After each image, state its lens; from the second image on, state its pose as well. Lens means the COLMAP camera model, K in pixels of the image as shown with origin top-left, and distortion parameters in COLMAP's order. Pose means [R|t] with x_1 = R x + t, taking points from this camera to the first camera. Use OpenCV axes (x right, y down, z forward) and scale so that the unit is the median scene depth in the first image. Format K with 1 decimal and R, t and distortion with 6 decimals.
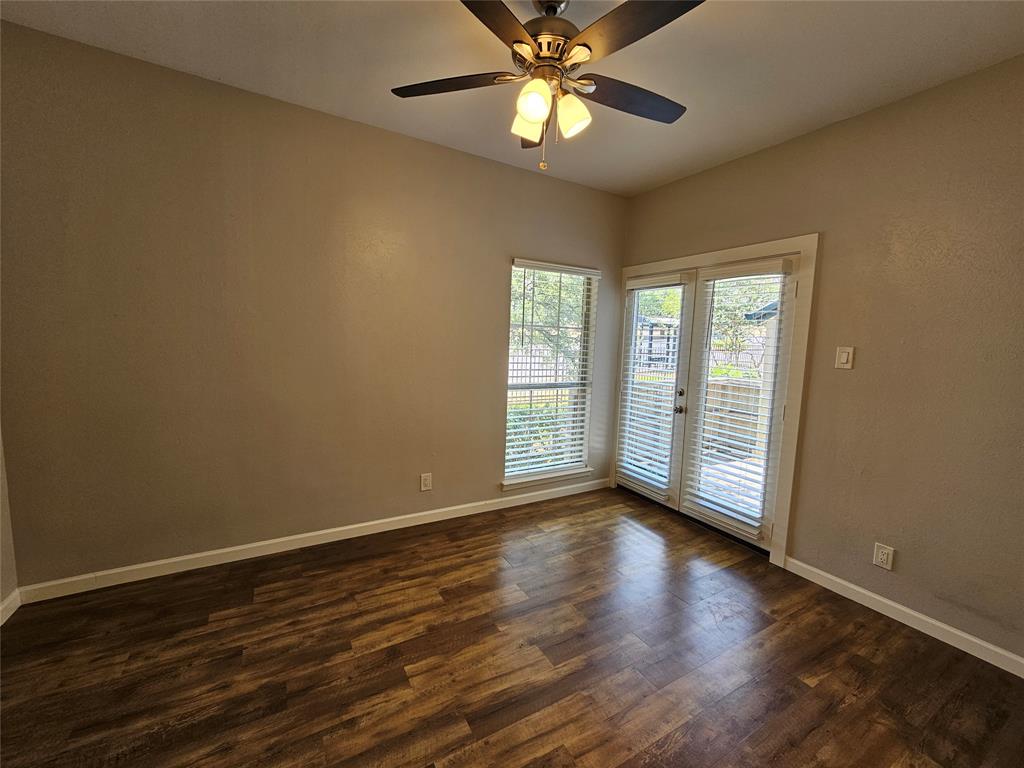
lens RADIAL K [[418.8, 0, 517.6], [0, 418.8, 381.9], [0, 0, 1]] dist [-0.000771, -0.000123]
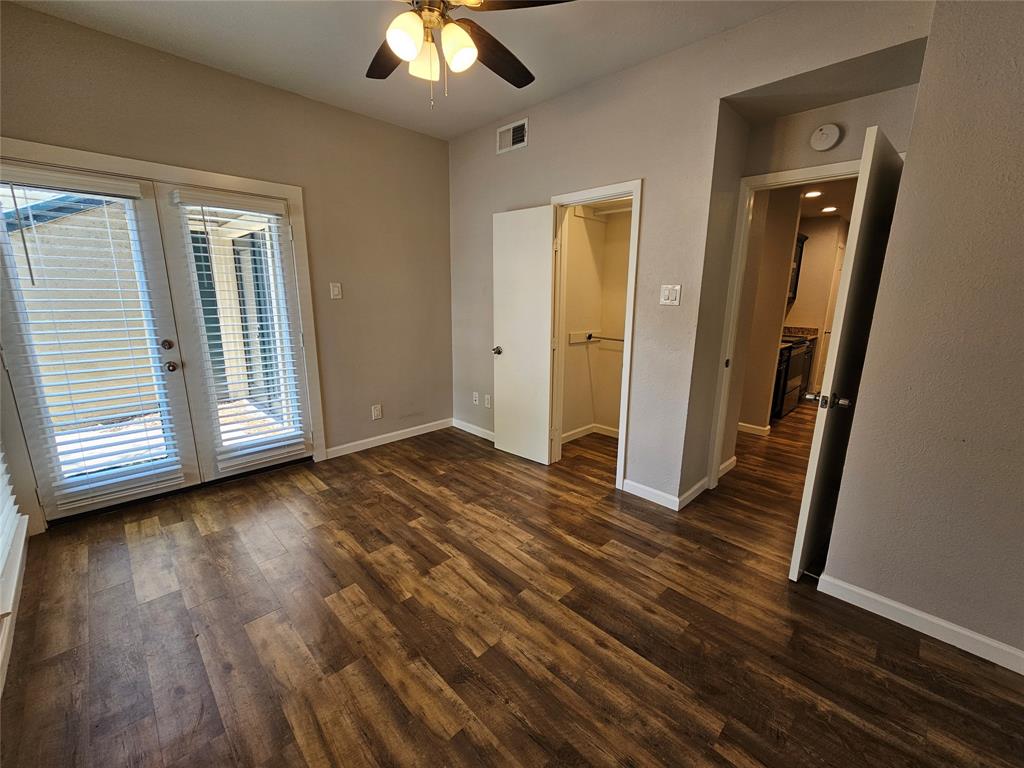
lens RADIAL K [[418.8, 0, 517.6], [0, 418.8, 381.9], [0, 0, 1]] dist [-0.000771, -0.000123]
pose [[-0.251491, -0.244267, 0.936529, -0.950752], [0.077114, 0.959495, 0.270965, -0.125025], [-0.964783, 0.140364, -0.222468, 0.985148]]
